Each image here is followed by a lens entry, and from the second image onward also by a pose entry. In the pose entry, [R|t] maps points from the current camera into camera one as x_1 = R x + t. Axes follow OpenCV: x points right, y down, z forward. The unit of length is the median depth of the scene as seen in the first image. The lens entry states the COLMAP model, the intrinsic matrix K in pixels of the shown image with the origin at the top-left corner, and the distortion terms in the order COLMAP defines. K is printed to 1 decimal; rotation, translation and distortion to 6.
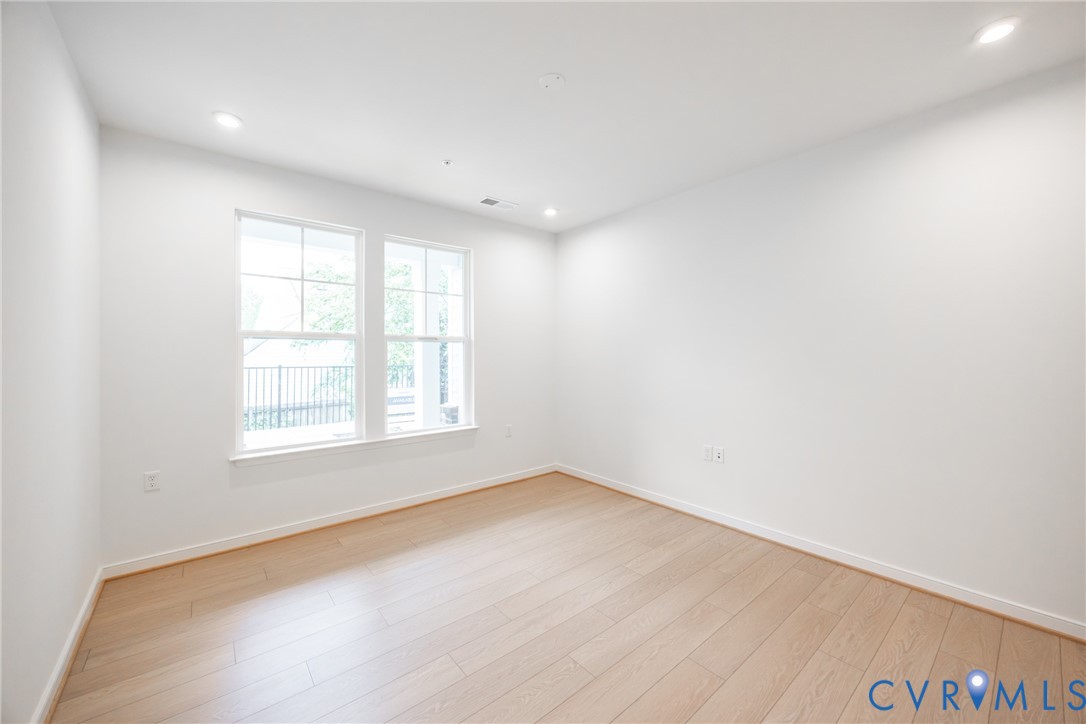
lens RADIAL K [[424.2, 0, 543.0], [0, 424.2, 362.0], [0, 0, 1]] dist [0.000115, 0.000226]
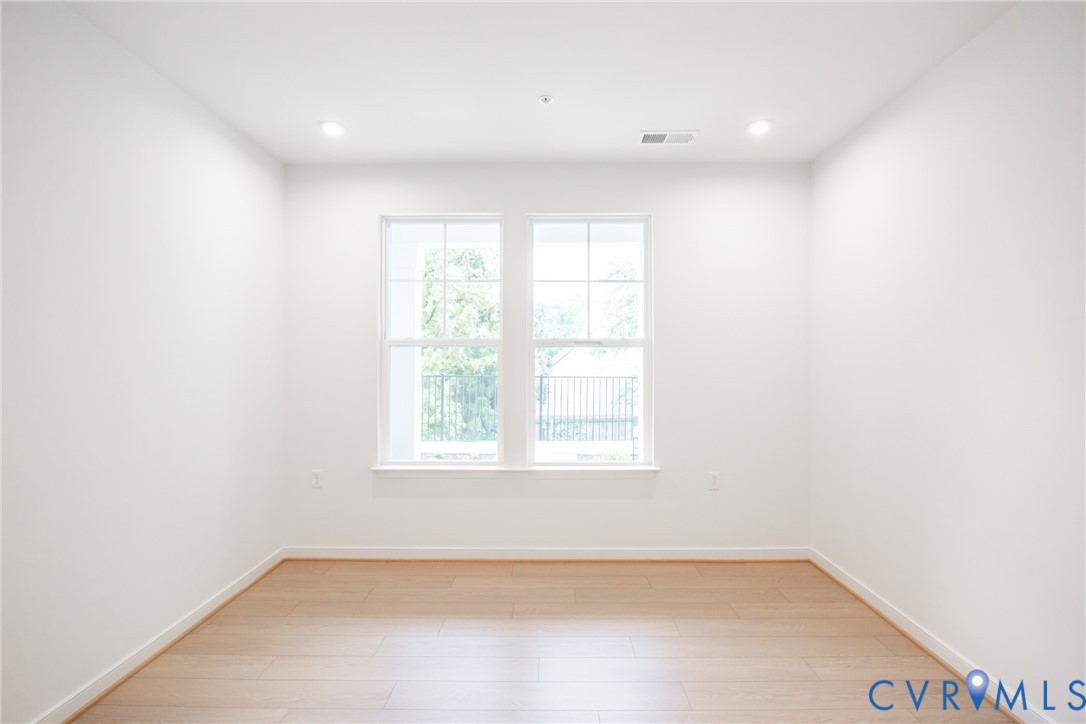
lens RADIAL K [[520.8, 0, 542.9], [0, 520.8, 367.1], [0, 0, 1]] dist [-0.001421, -0.000212]
pose [[0.760101, 0.008973, -0.649743, 0.252362], [-0.015713, 0.999866, -0.004574, -0.006113], [0.649615, 0.013687, 0.760140, 0.231957]]
